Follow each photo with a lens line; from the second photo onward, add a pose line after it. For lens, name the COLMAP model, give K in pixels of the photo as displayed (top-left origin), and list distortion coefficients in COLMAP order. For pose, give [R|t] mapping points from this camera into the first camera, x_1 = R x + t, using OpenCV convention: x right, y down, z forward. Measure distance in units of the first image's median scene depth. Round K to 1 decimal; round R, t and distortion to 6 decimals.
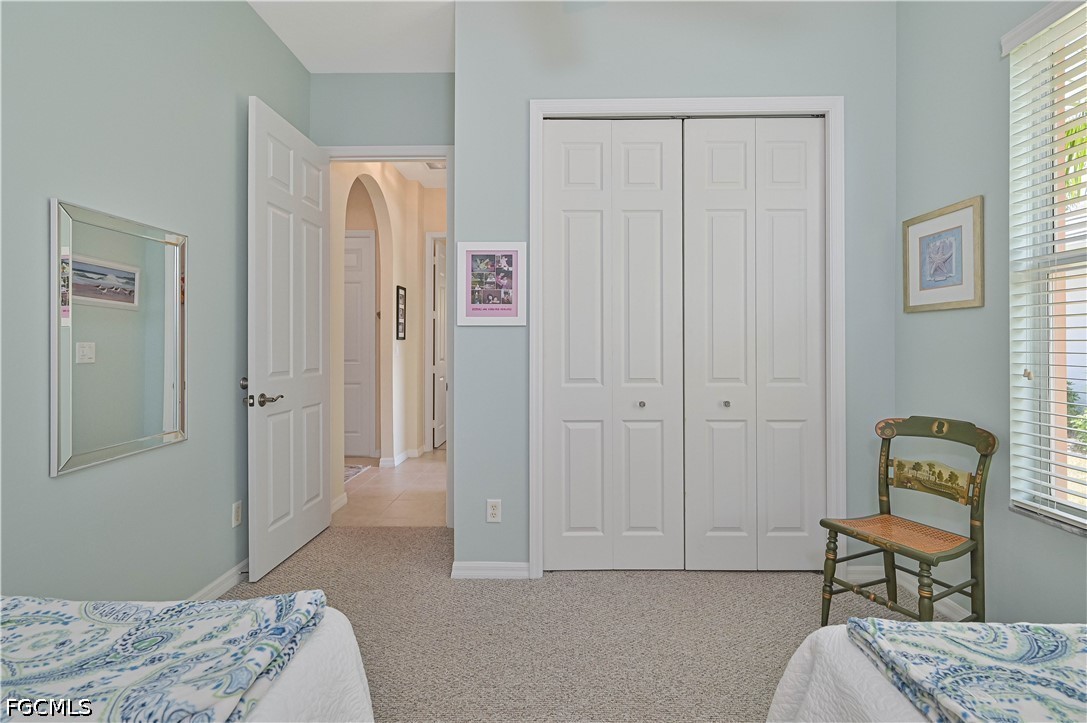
lens RADIAL K [[505.1, 0, 544.7], [0, 505.1, 342.0], [0, 0, 1]] dist [0.000960, 0.000154]
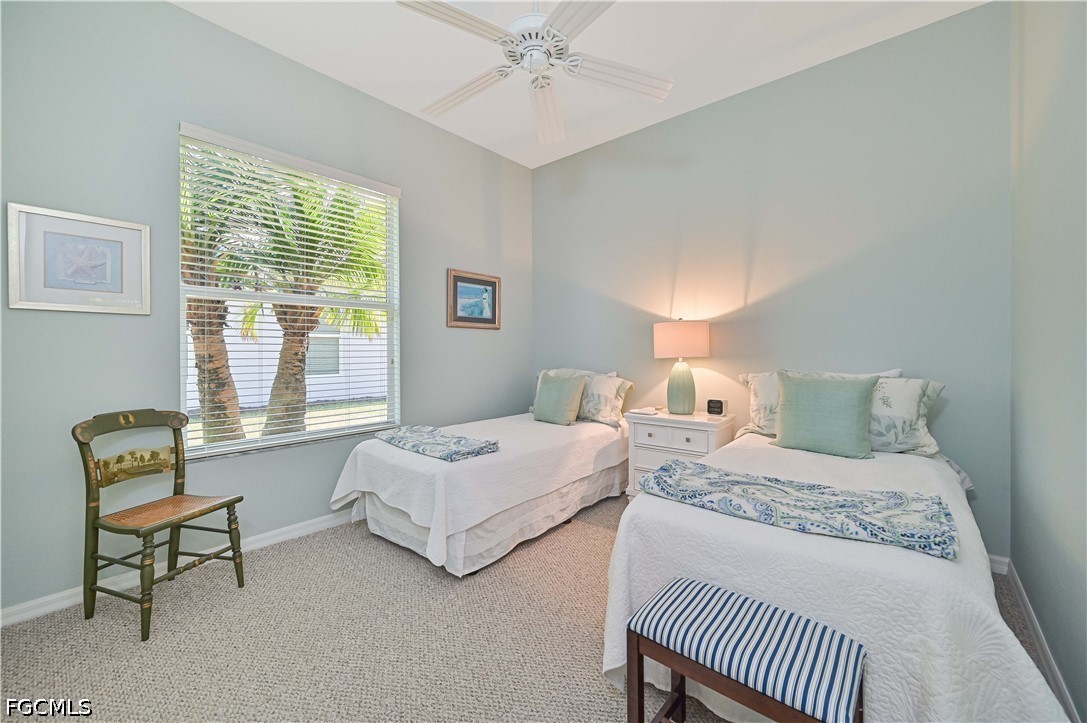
lens RADIAL K [[433.4, 0, 548.1], [0, 433.4, 354.8], [0, 0, 1]] dist [0.000535, 0.000296]
pose [[-0.780834, -0.008108, 0.624686, -0.558830], [-0.006150, 0.999967, 0.005291, 0.014997], [-0.624708, 0.000290, -0.780858, 1.181060]]
